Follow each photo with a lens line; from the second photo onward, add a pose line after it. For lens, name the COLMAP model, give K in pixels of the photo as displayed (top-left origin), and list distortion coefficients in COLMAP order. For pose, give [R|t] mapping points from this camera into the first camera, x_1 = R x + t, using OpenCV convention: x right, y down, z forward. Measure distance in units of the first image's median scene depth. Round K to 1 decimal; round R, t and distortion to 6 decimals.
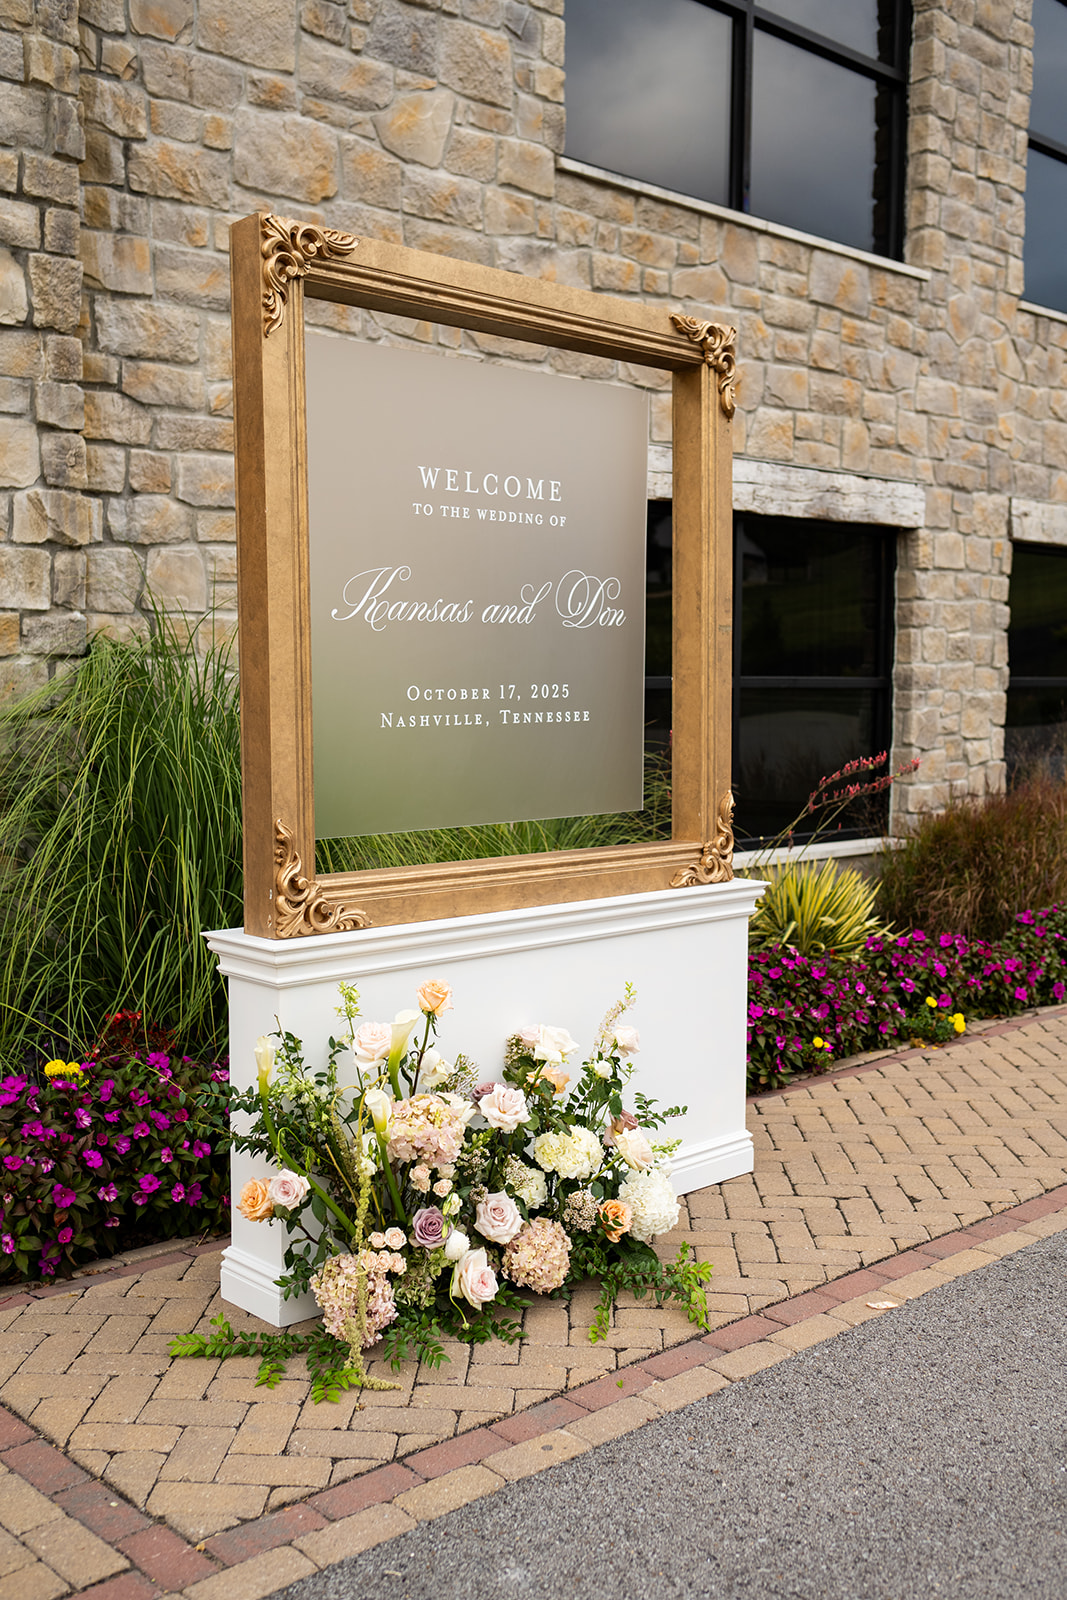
lens RADIAL K [[1575.0, 0, 531.3], [0, 1575.0, 817.0], [0, 0, 1]] dist [-0.006316, 0.000000]
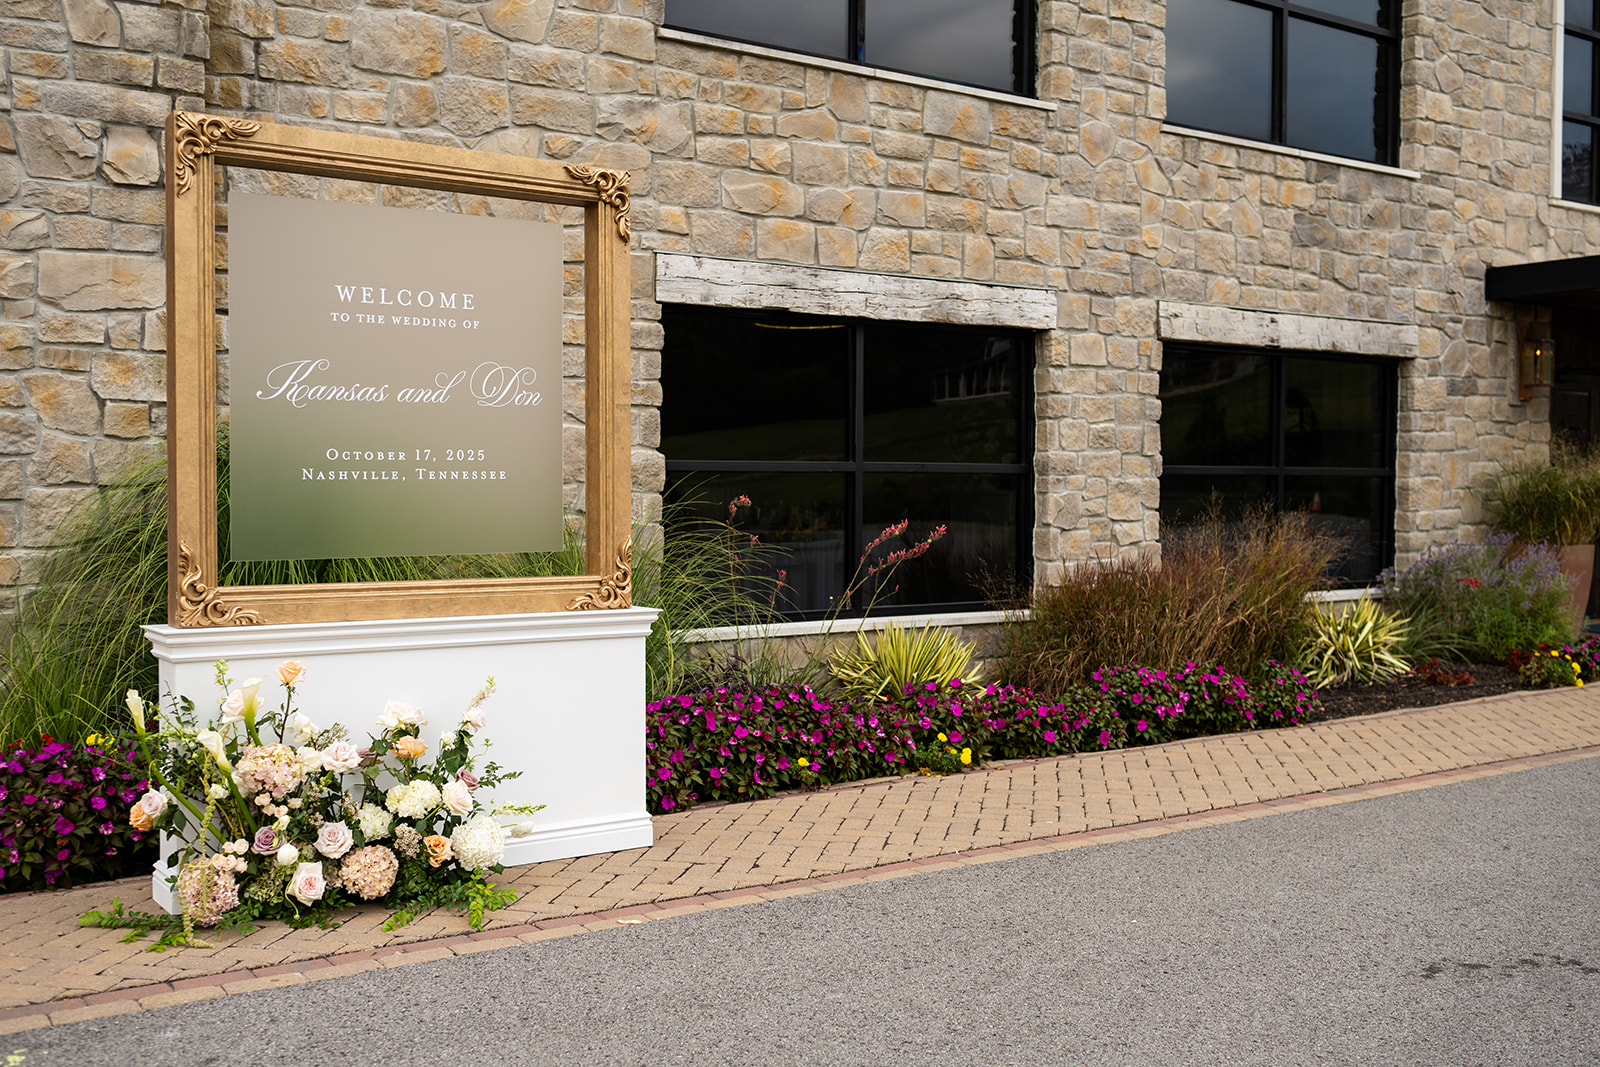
lens RADIAL K [[1575.0, 0, 788.1], [0, 1575.0, 525.0], [0, 0, 1]] dist [-0.006316, 0.000000]
pose [[0.989661, -0.000617, -0.143422, 0.428070], [-0.009042, 0.997733, -0.066685, 0.057013], [0.143138, 0.067292, 0.987412, -0.217909]]
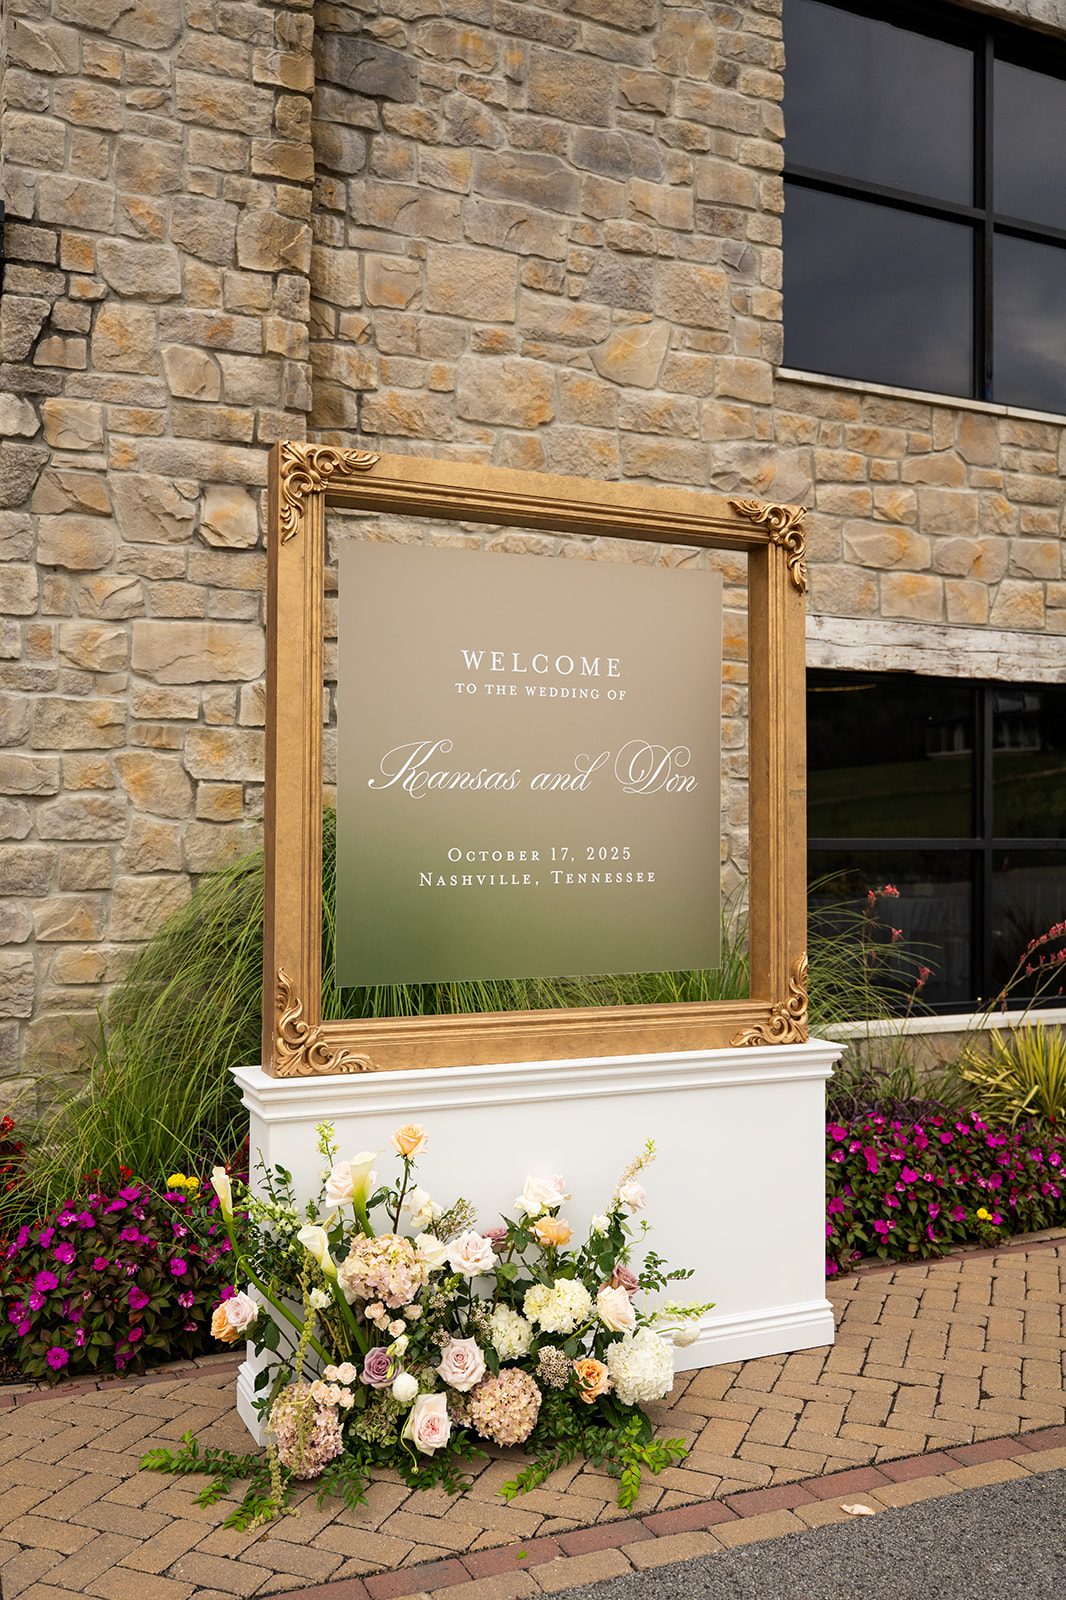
lens RADIAL K [[1401.7, 0, 540.9], [0, 1401.7, 800.2], [0, 0, 1]] dist [-0.001144, 0.001273]
pose [[0.949852, -0.006890, -0.312624, 0.245974], [-0.028928, 0.993534, -0.109792, -0.009785], [0.311359, 0.113329, 0.943511, 0.085425]]
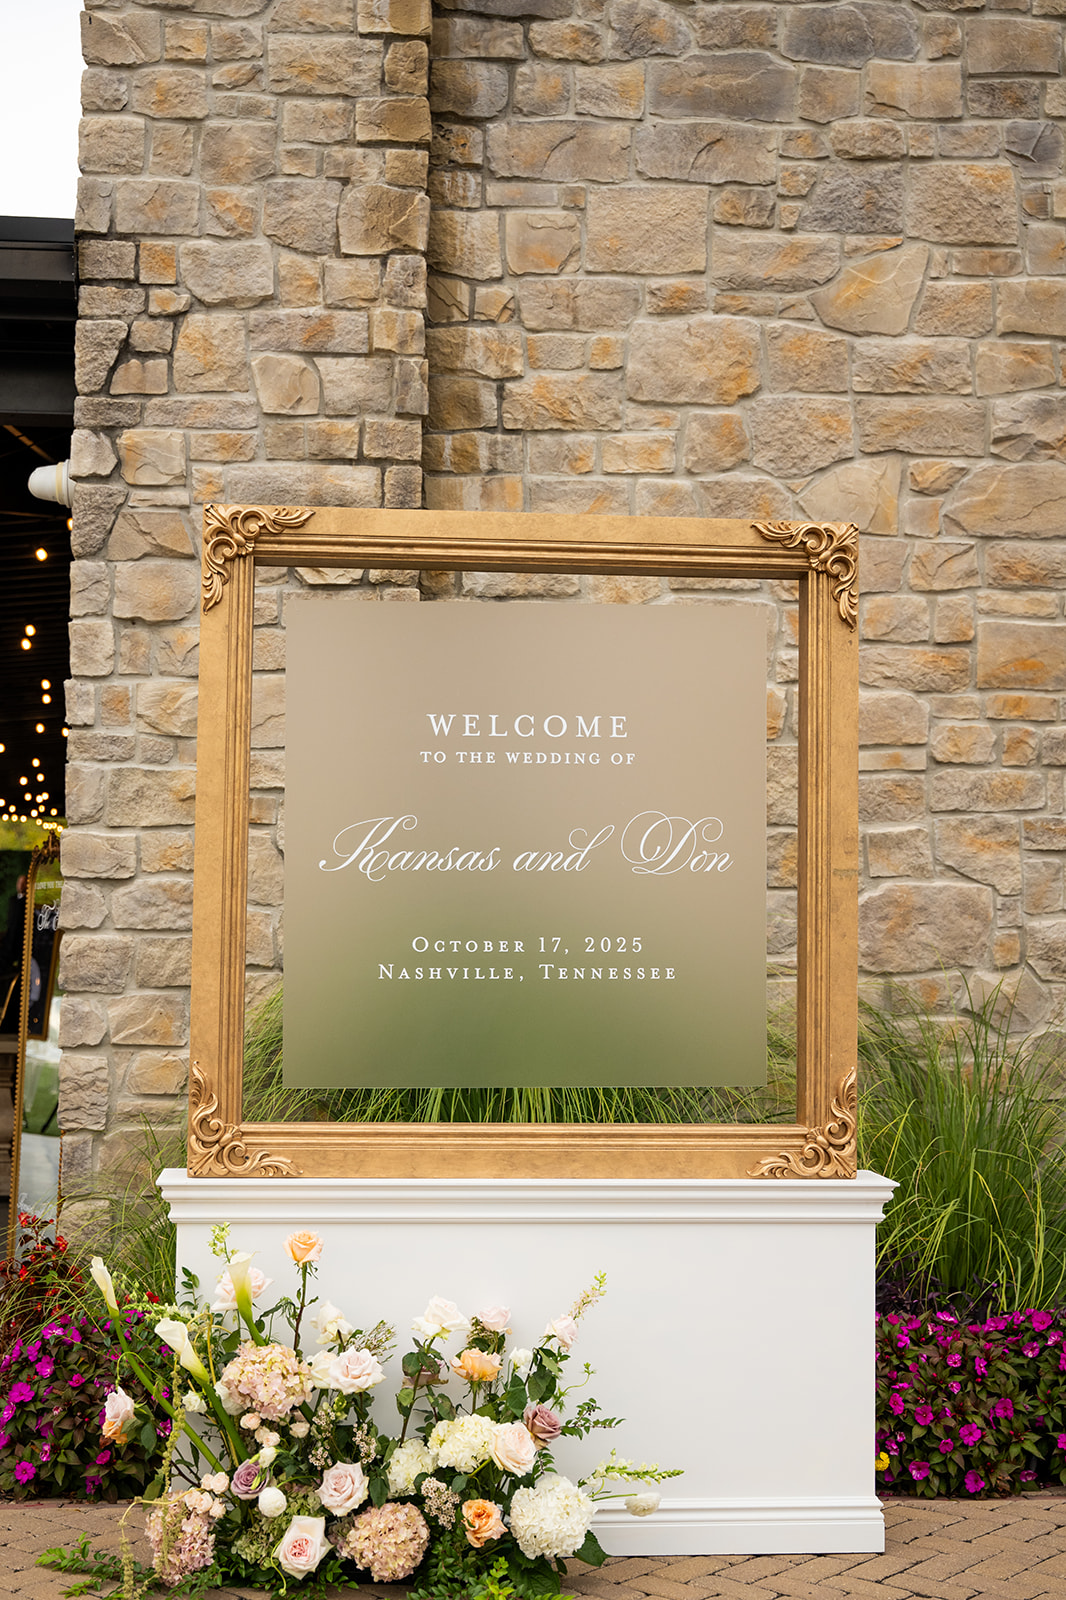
lens RADIAL K [[2197.1, 0, 506.8], [0, 2197.1, 819.3], [0, 0, 1]] dist [0.009335, 0.000000]
pose [[0.786982, -0.027872, -0.616346, 0.693814], [-0.060377, 0.990705, -0.121894, 0.005990], [0.614015, 0.133141, 0.777984, -0.026935]]
